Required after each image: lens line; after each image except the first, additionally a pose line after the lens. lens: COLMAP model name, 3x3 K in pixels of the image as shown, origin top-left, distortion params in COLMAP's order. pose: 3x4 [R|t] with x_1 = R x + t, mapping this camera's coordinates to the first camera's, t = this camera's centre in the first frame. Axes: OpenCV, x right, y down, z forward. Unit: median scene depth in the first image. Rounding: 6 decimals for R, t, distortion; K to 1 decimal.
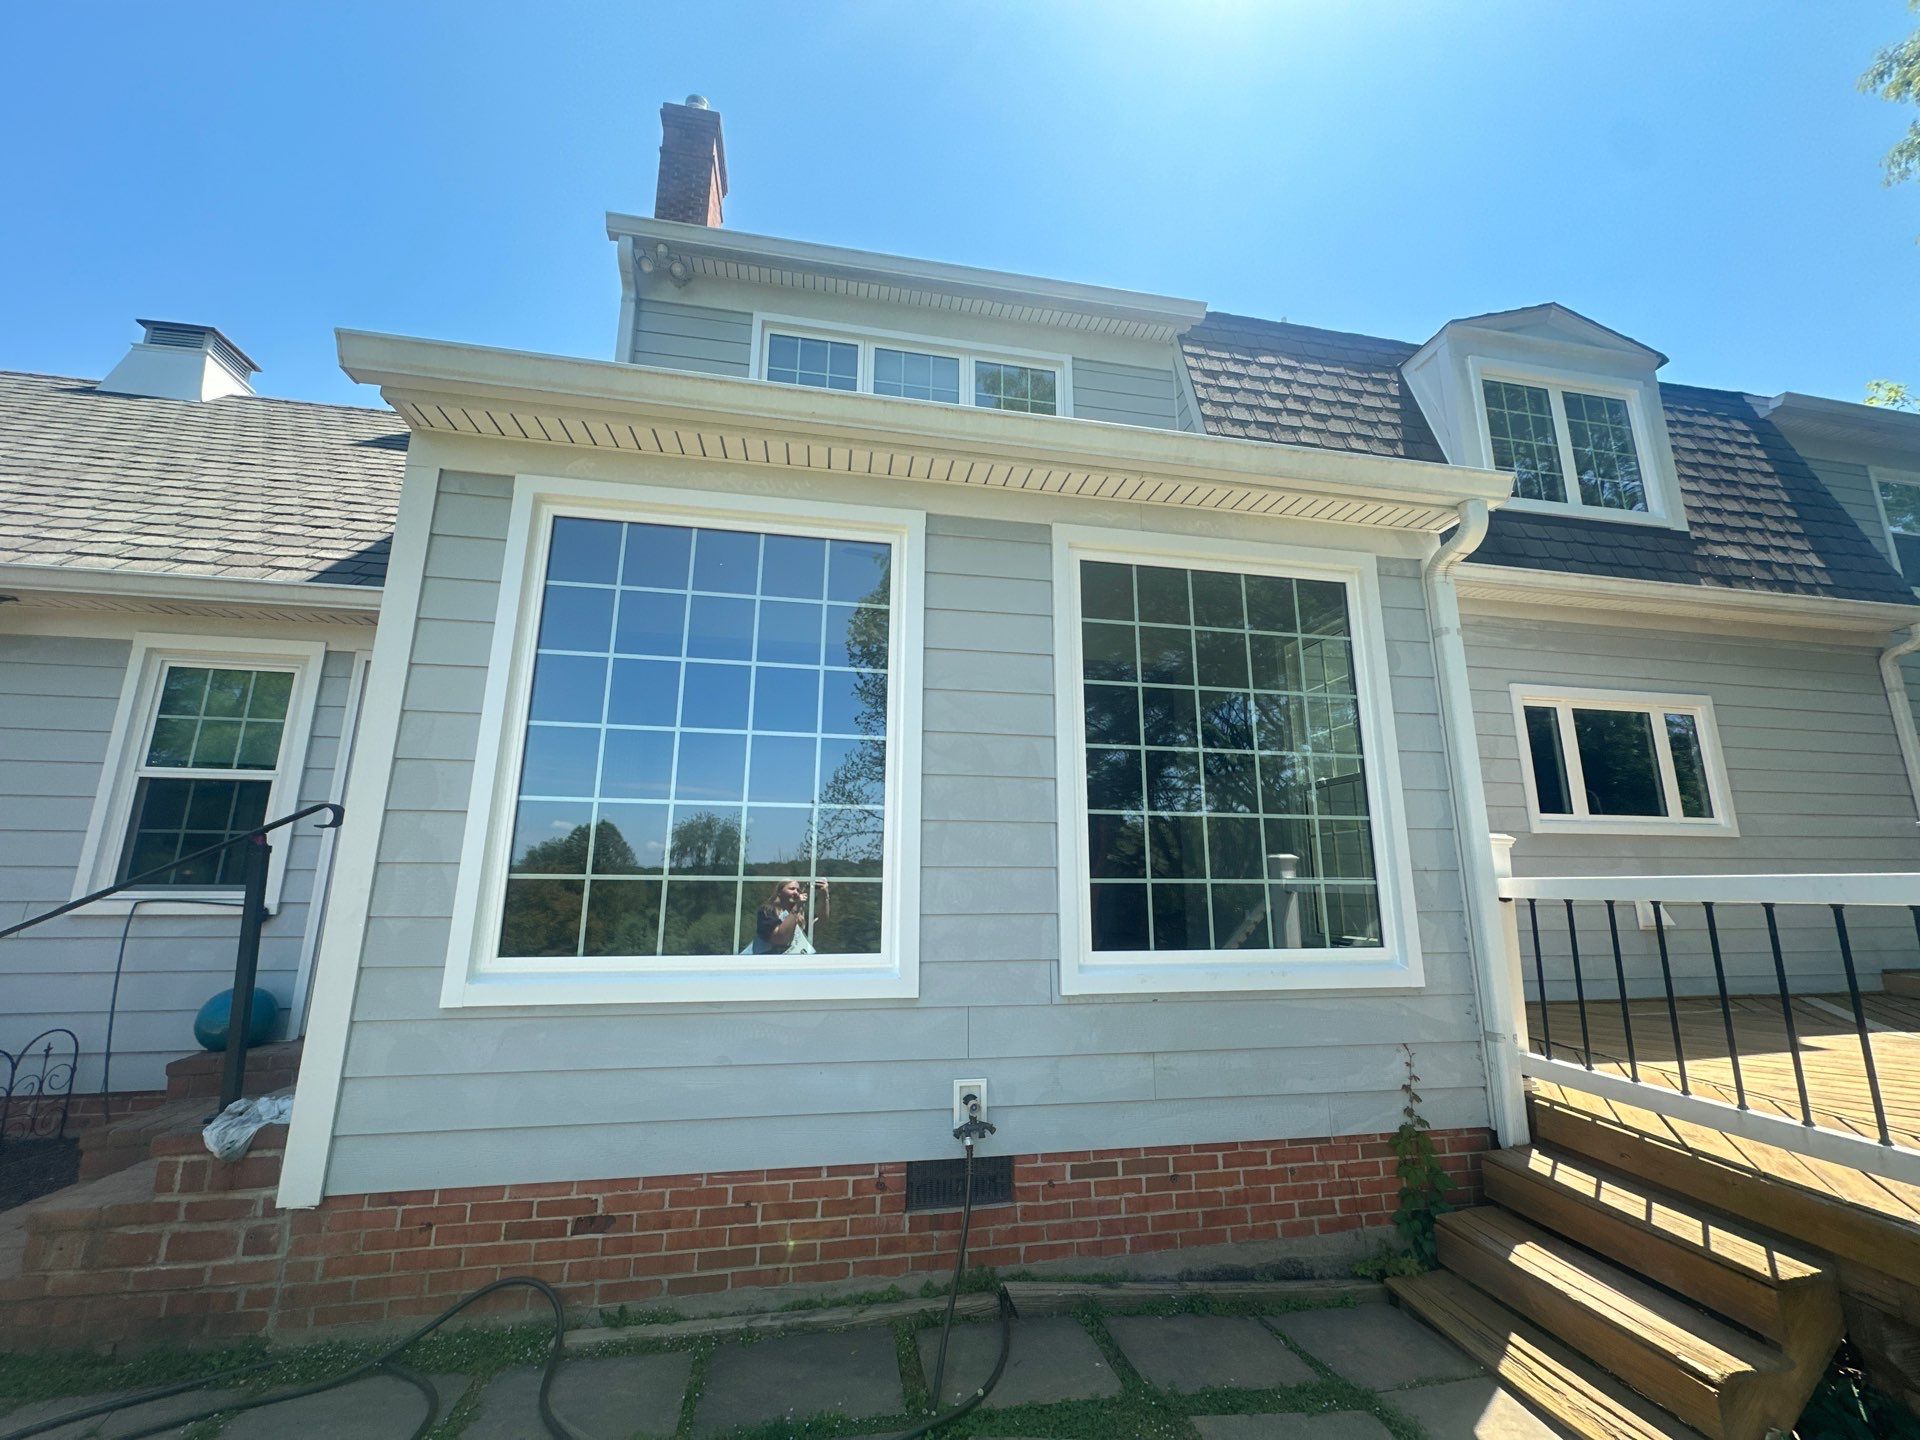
lens RADIAL K [[764.2, 0, 961.4], [0, 764.2, 722.8], [0, 0, 1]] dist [-0.000622, 0.000213]
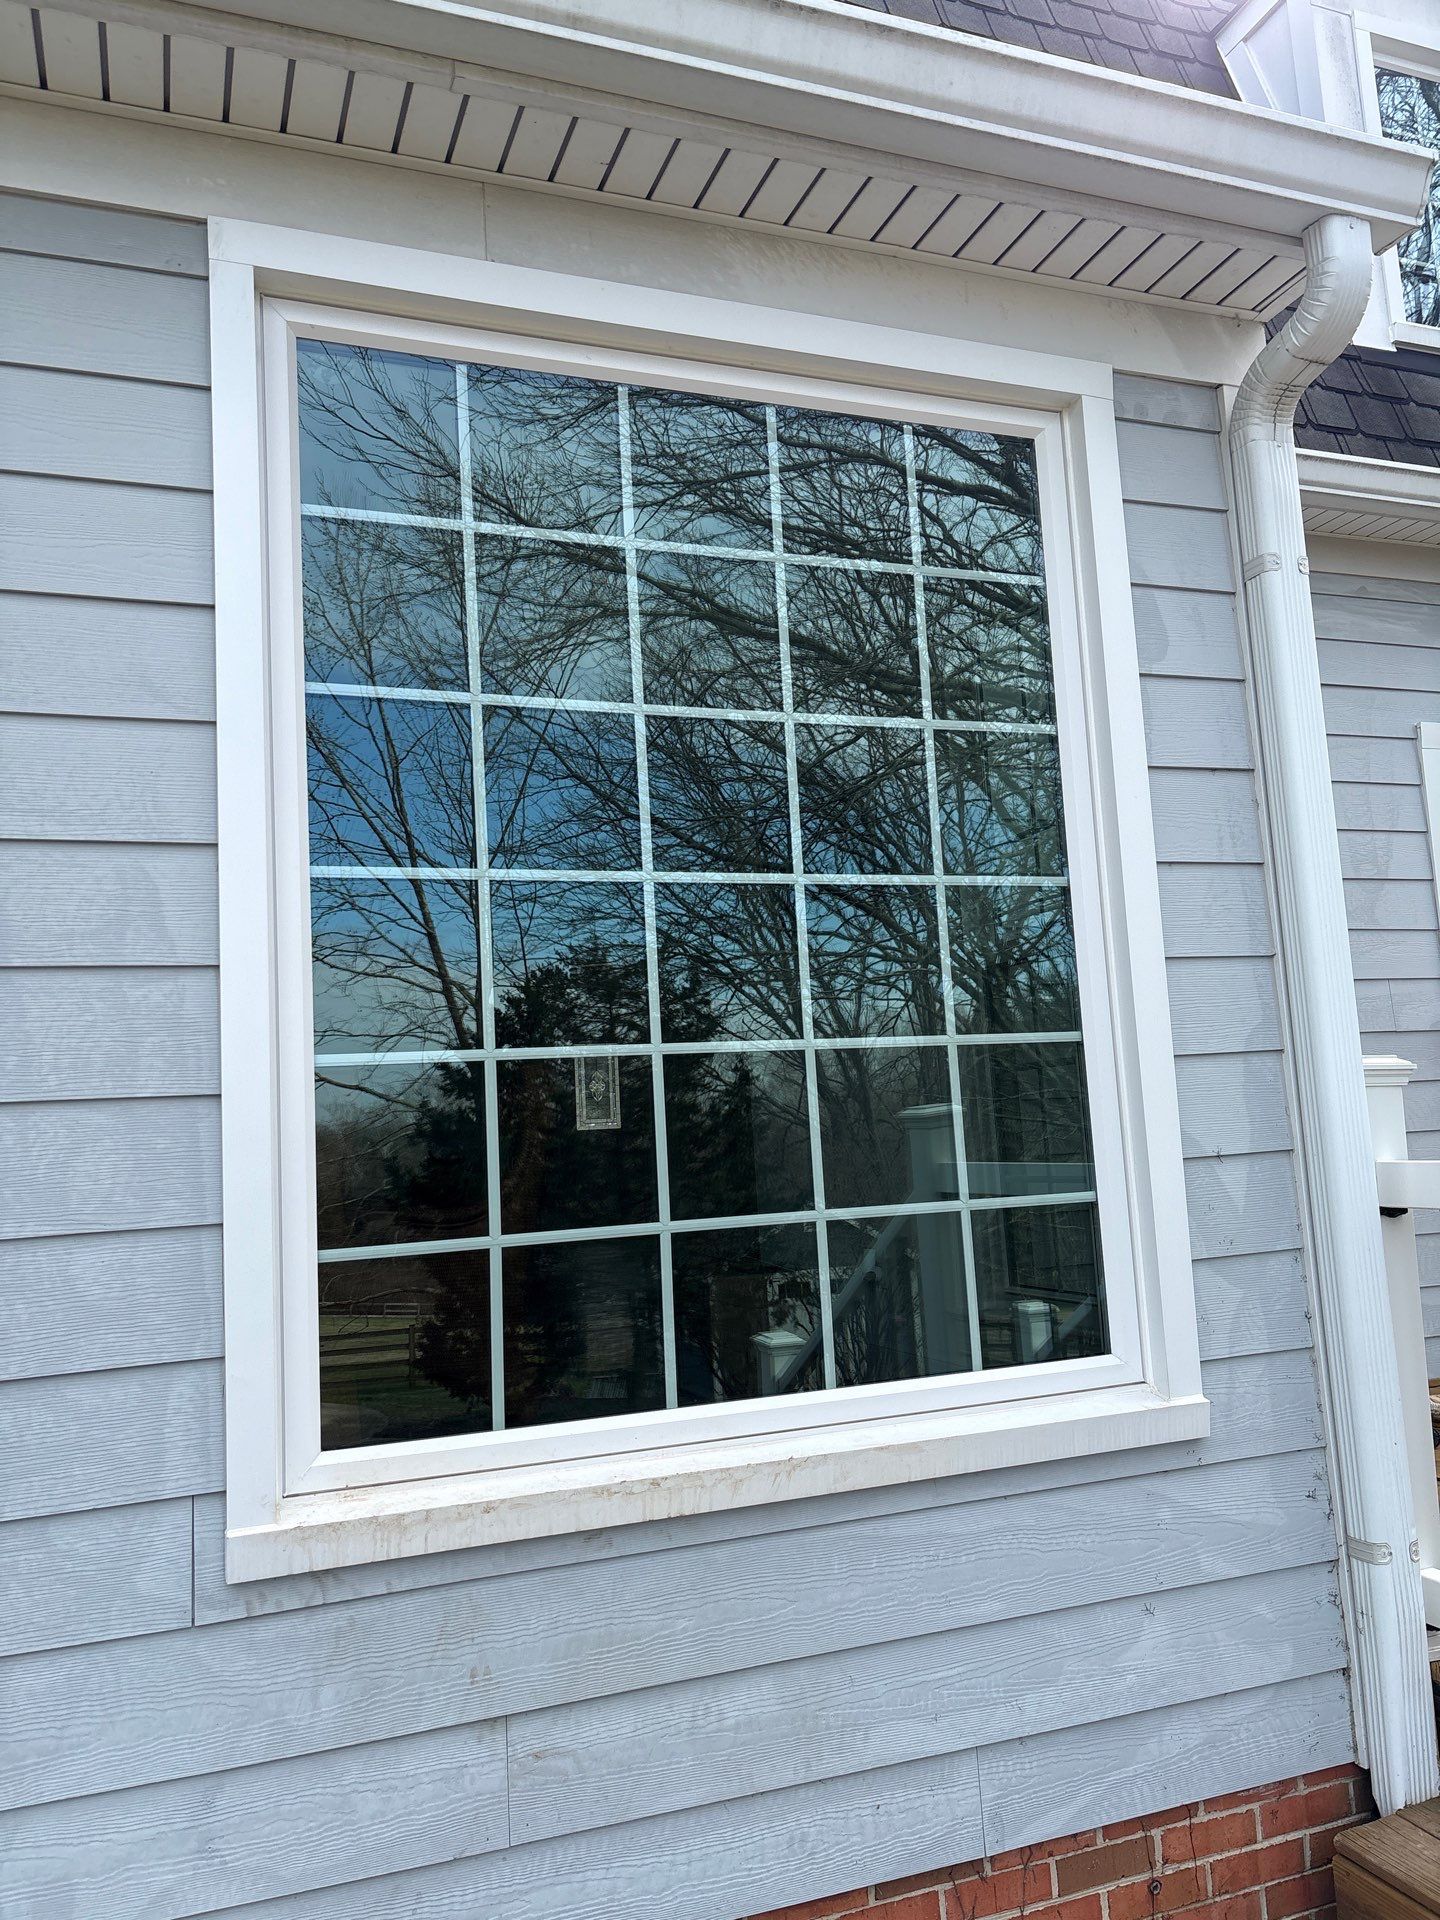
lens RADIAL K [[1477.7, 0, 720.0], [0, 1477.7, 960.0], [0, 0, 1]] dist [0.020850, 0.001869]
pose [[0.982997, -0.037553, 0.179739, 0.191848], [0.023224, 0.996429, 0.081173, 0.017239], [-0.182145, -0.075619, 0.980360, 0.259679]]
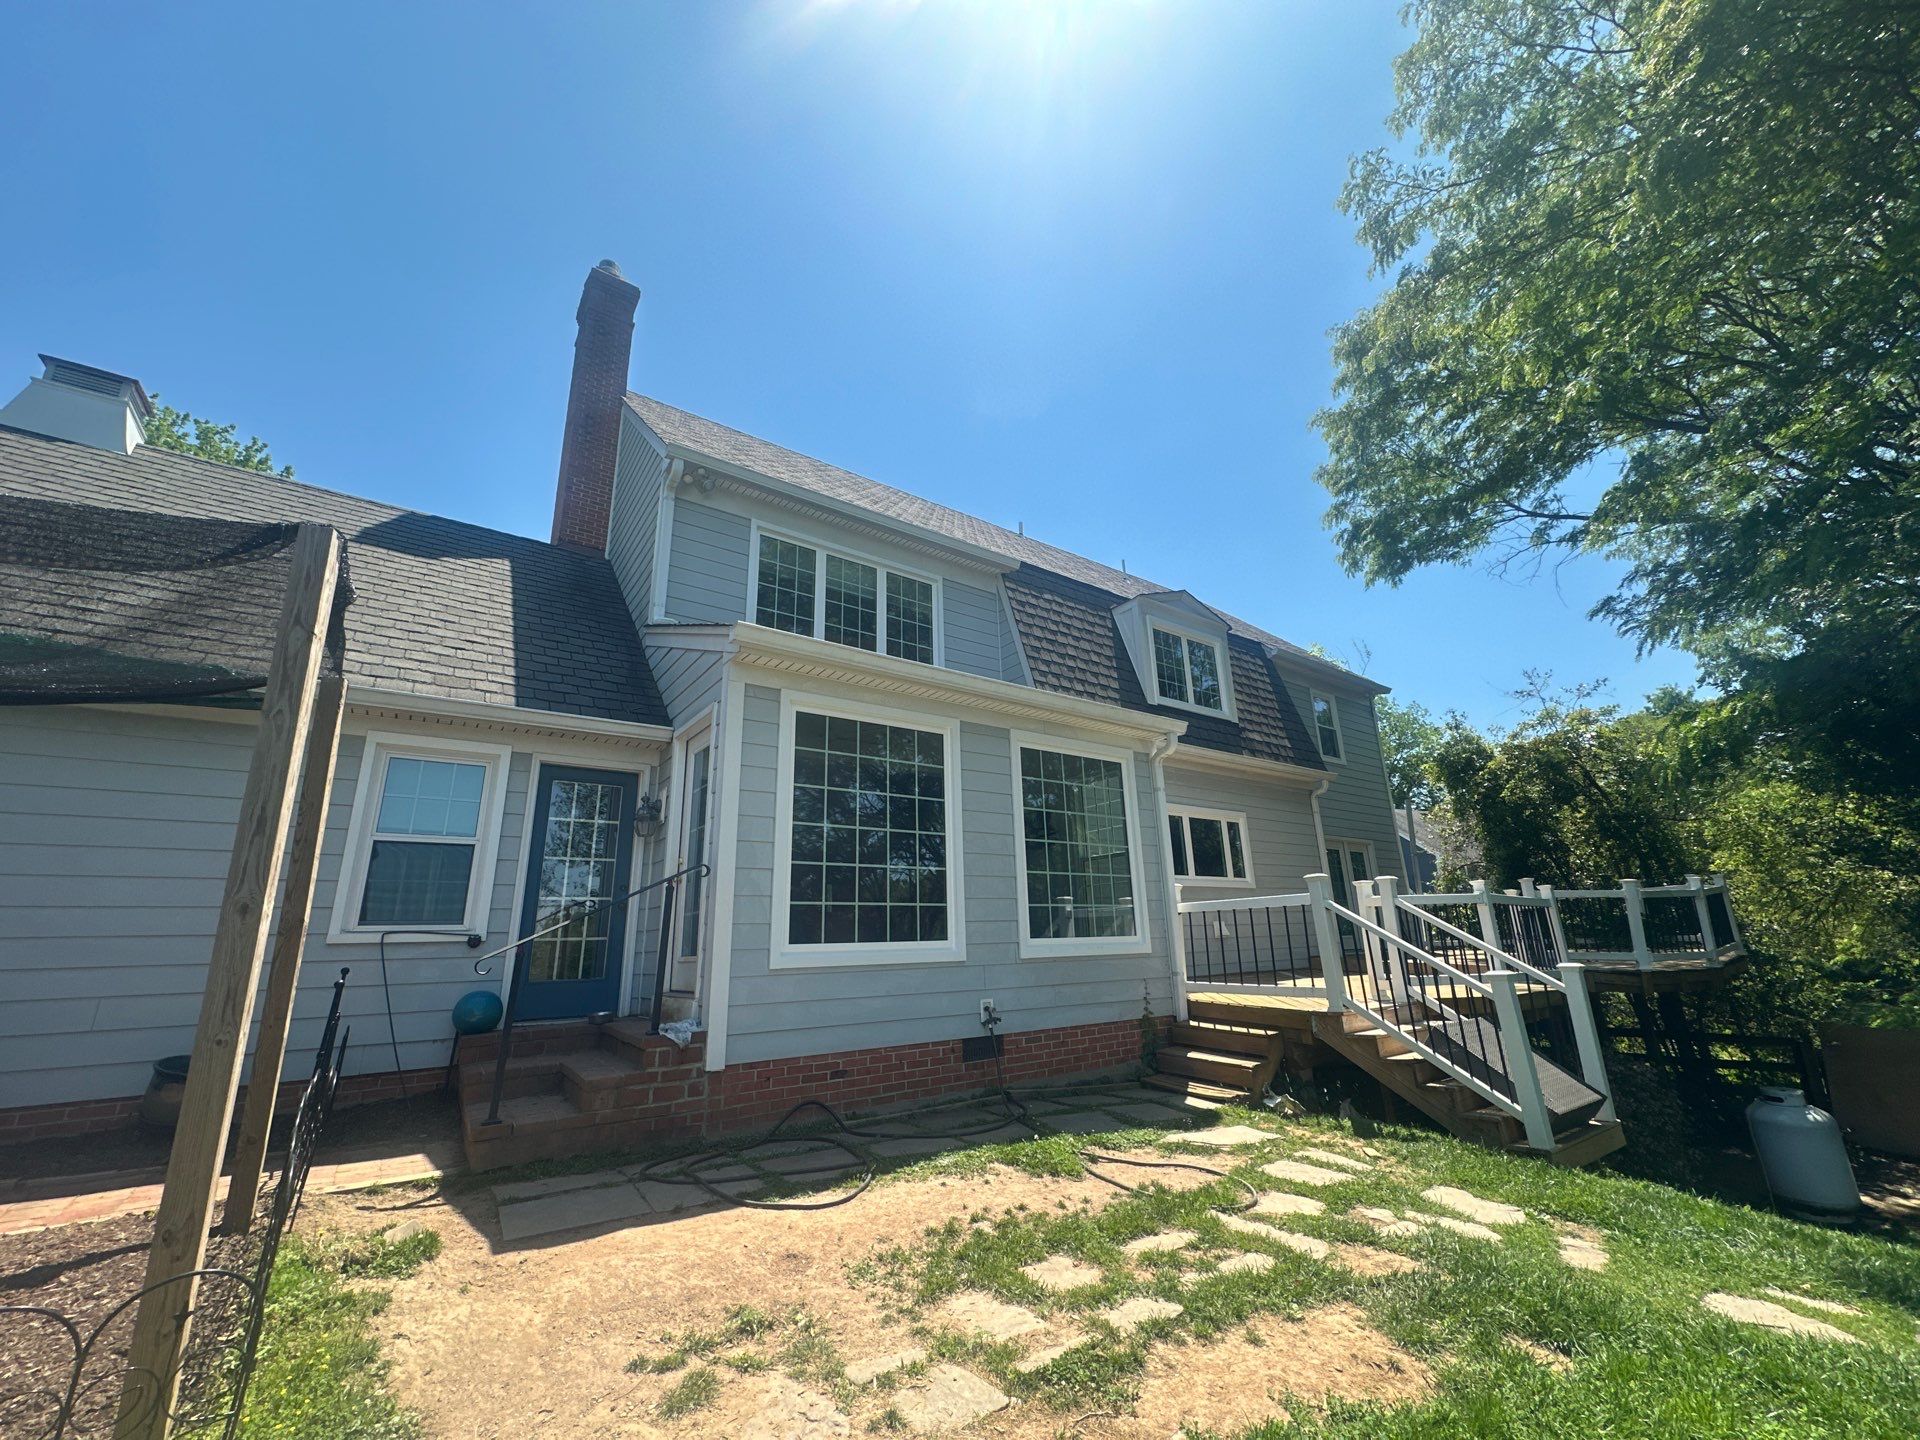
lens RADIAL K [[764.2, 0, 961.4], [0, 764.2, 722.8], [0, 0, 1]] dist [-0.000622, 0.000213]
pose [[0.906066, 0.088554, 0.413767, -0.763248], [-0.055592, 0.994292, -0.091061, -0.075868], [-0.419469, 0.059505, 0.905817, -0.717195]]
